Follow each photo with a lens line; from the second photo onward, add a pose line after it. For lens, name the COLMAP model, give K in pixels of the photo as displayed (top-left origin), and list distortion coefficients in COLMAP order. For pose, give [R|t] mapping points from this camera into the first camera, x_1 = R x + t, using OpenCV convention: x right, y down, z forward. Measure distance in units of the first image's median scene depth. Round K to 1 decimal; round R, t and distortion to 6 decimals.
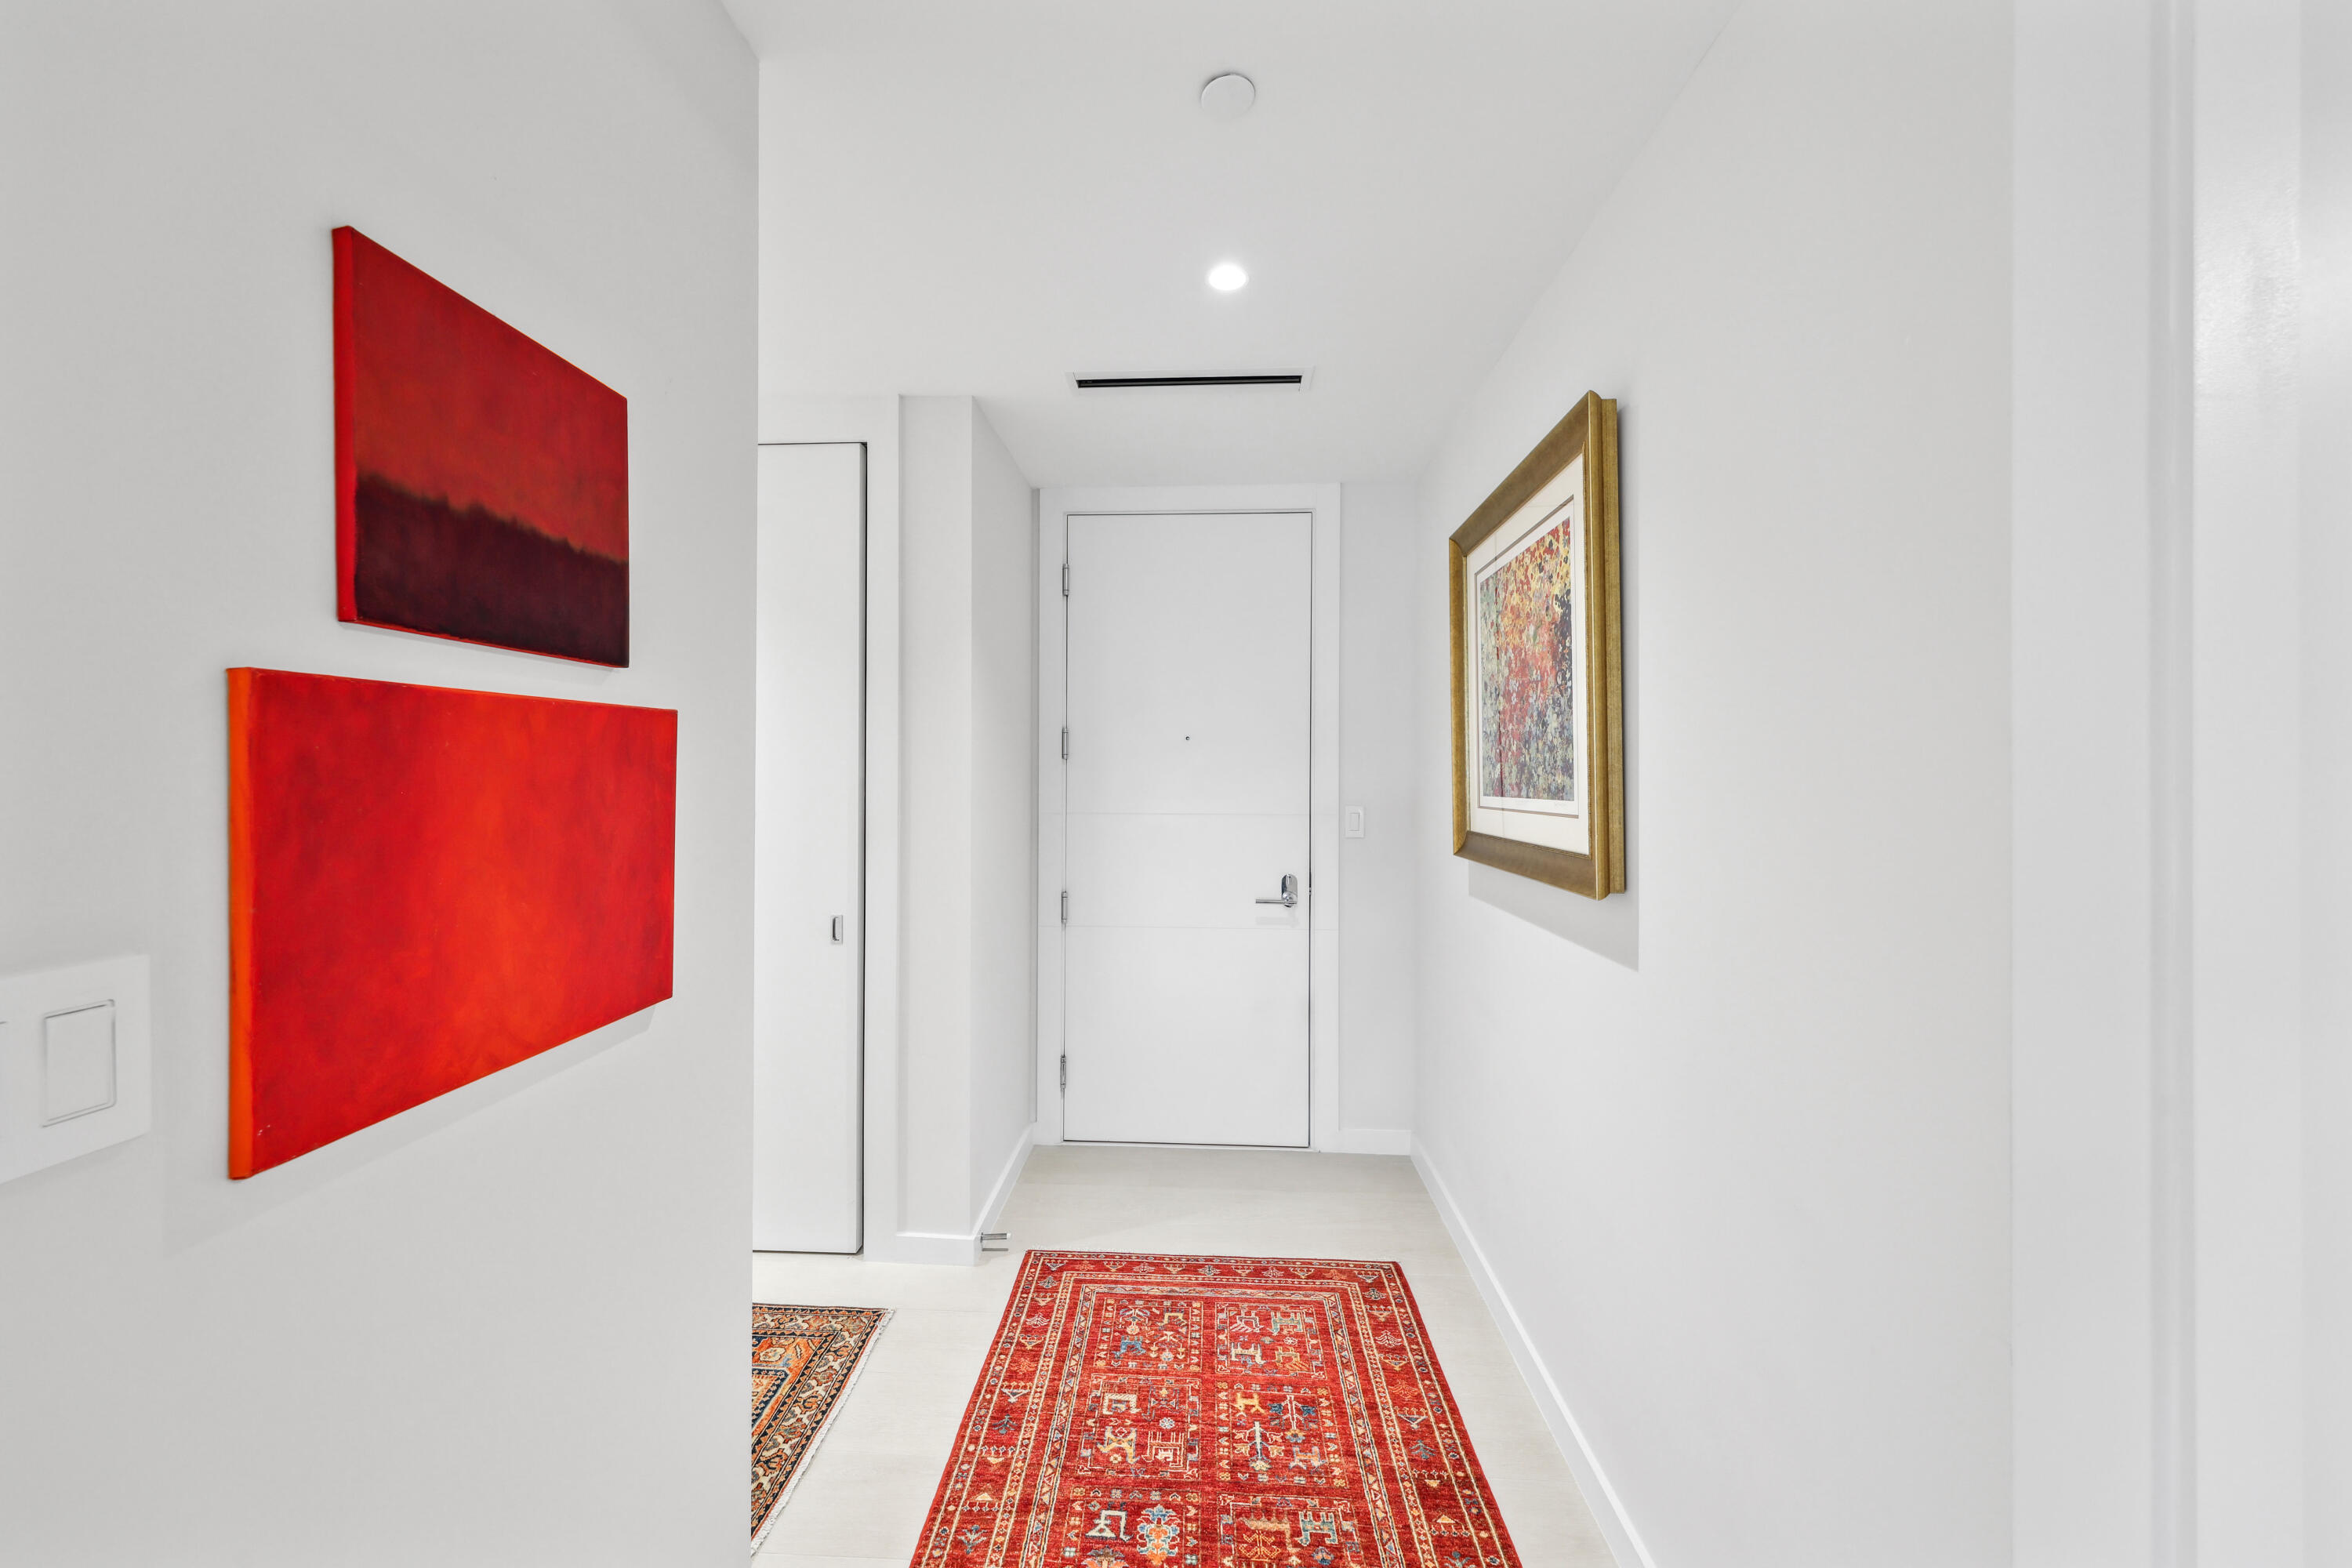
lens RADIAL K [[818.7, 0, 1178.7], [0, 818.7, 772.2], [0, 0, 1]] dist [-0.002997, -0.000156]
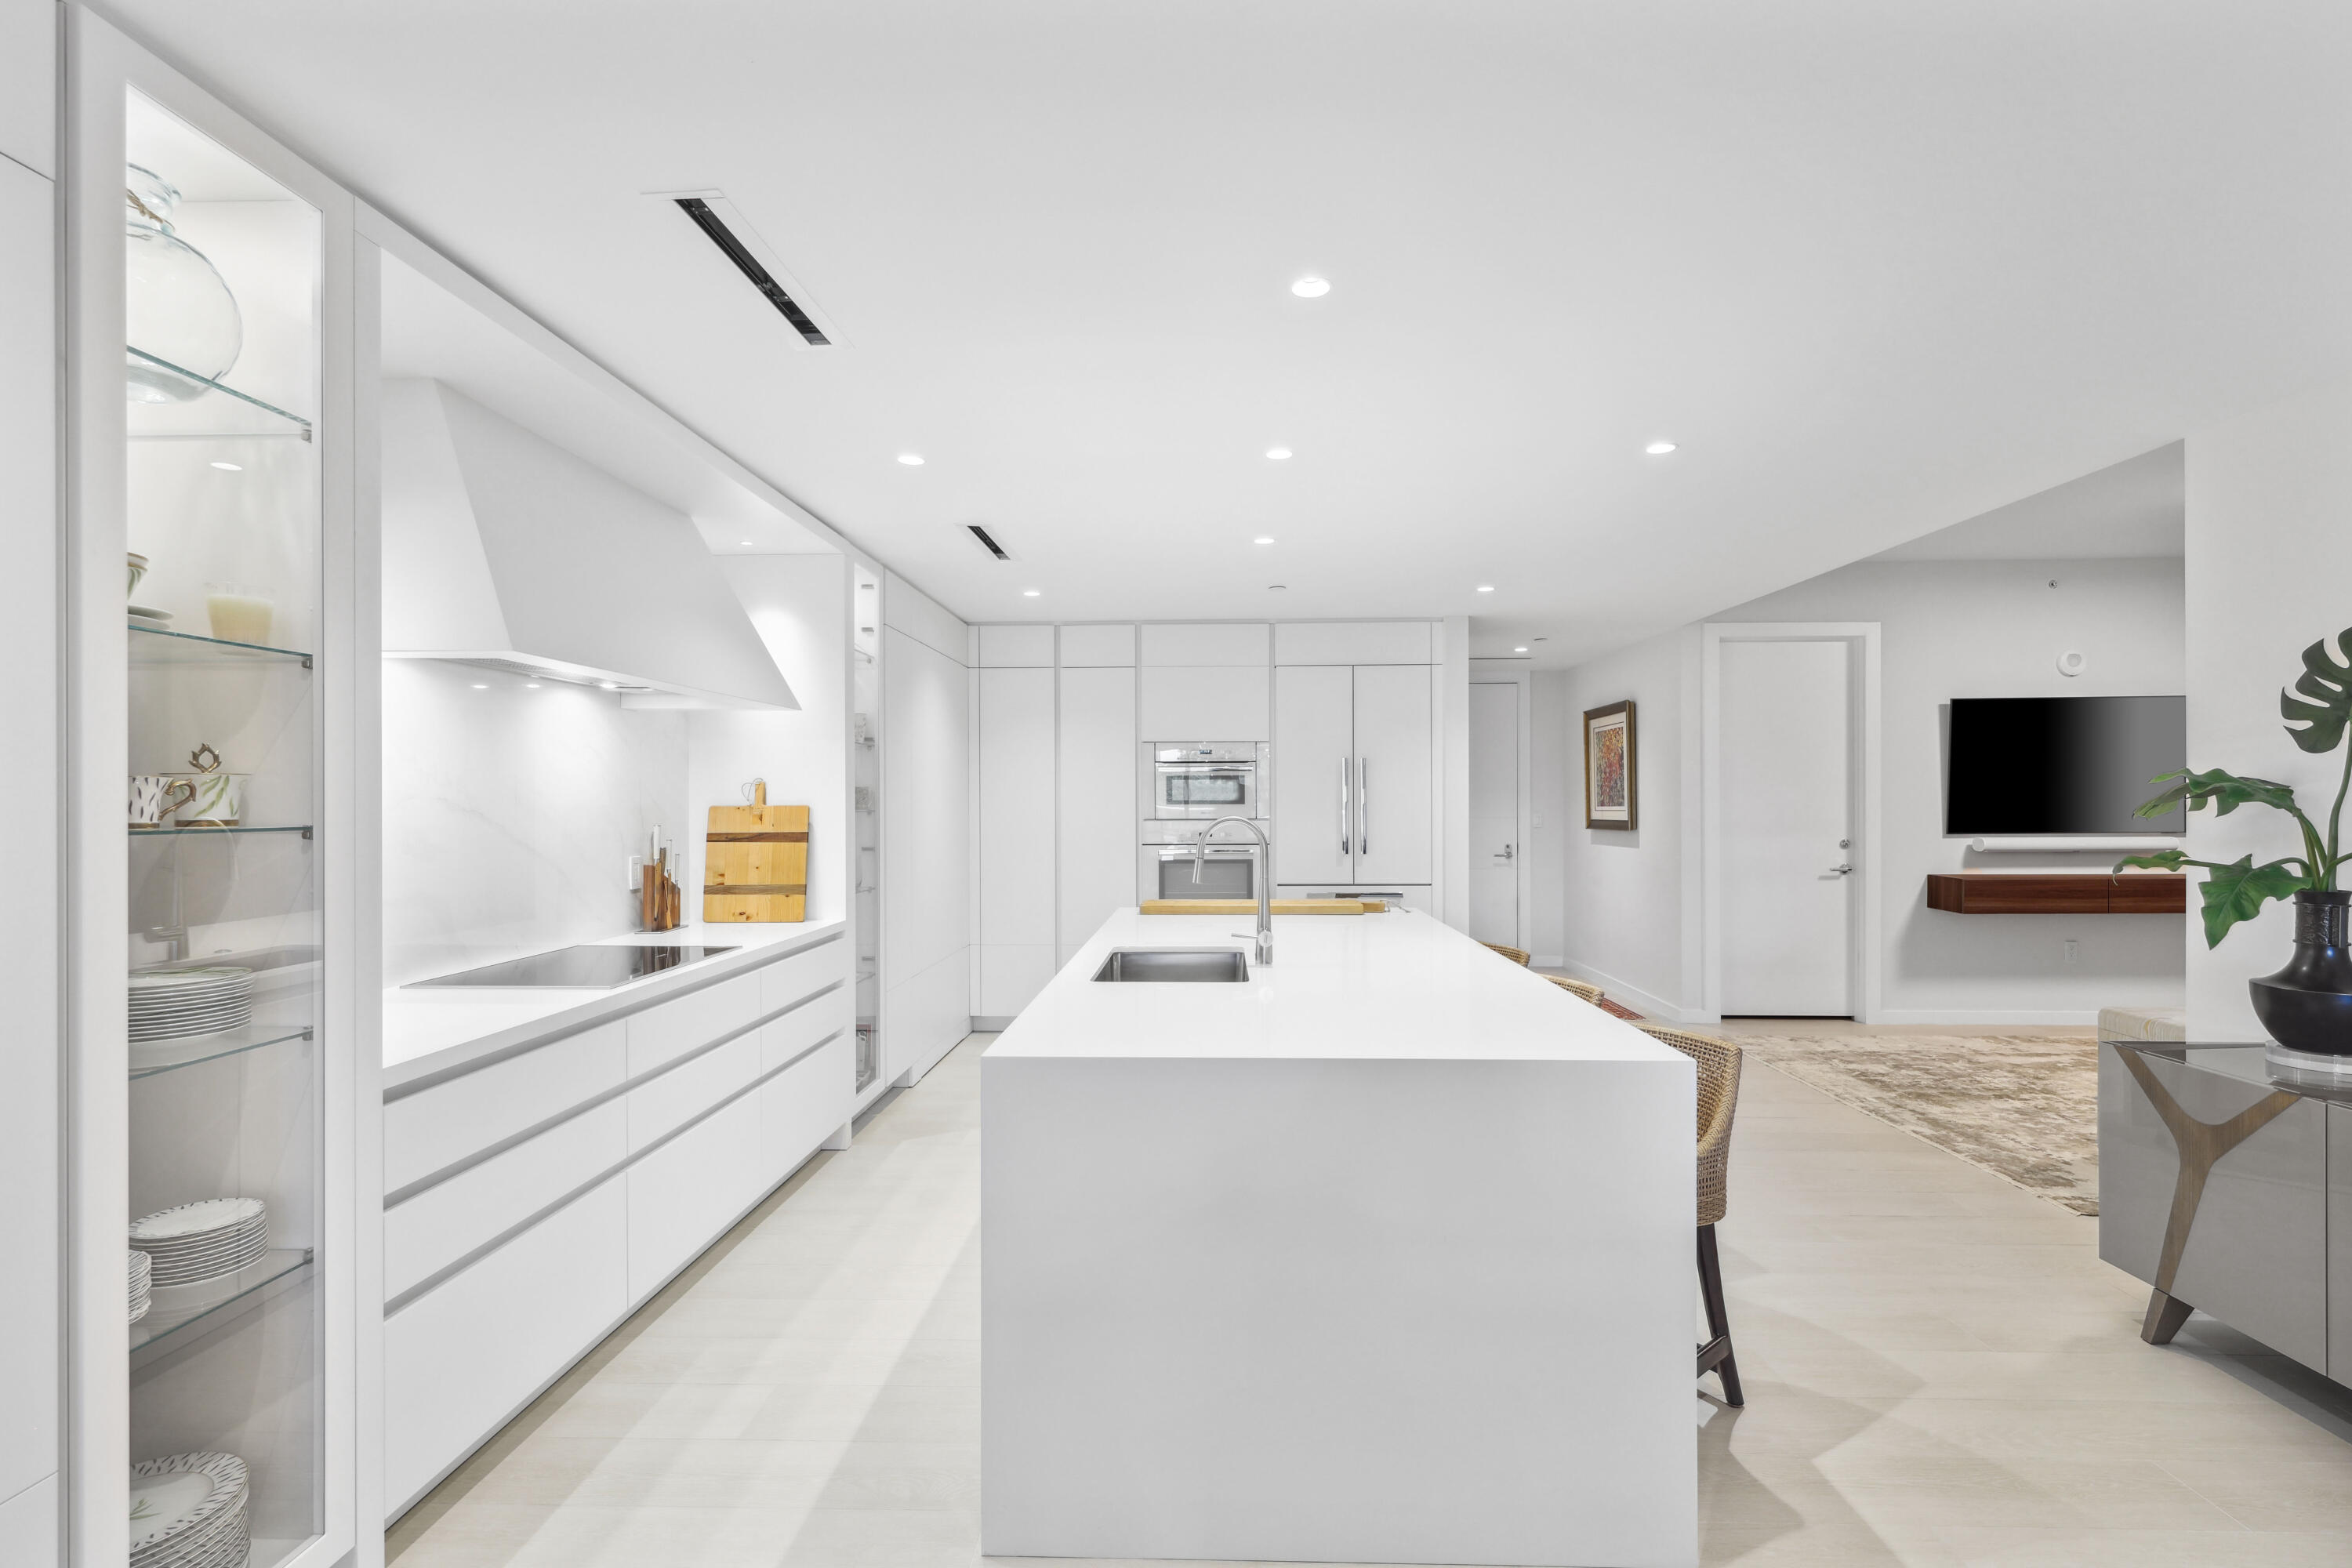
lens RADIAL K [[1108.0, 0, 1175.6], [0, 1108.0, 792.8], [0, 0, 1]] dist [-0.004387, -0.000146]
pose [[0.999774, 0.001189, 0.021227, -1.277023], [-0.000945, 0.999933, -0.011500, 0.027634], [-0.021239, 0.011477, 0.999709, -3.071019]]
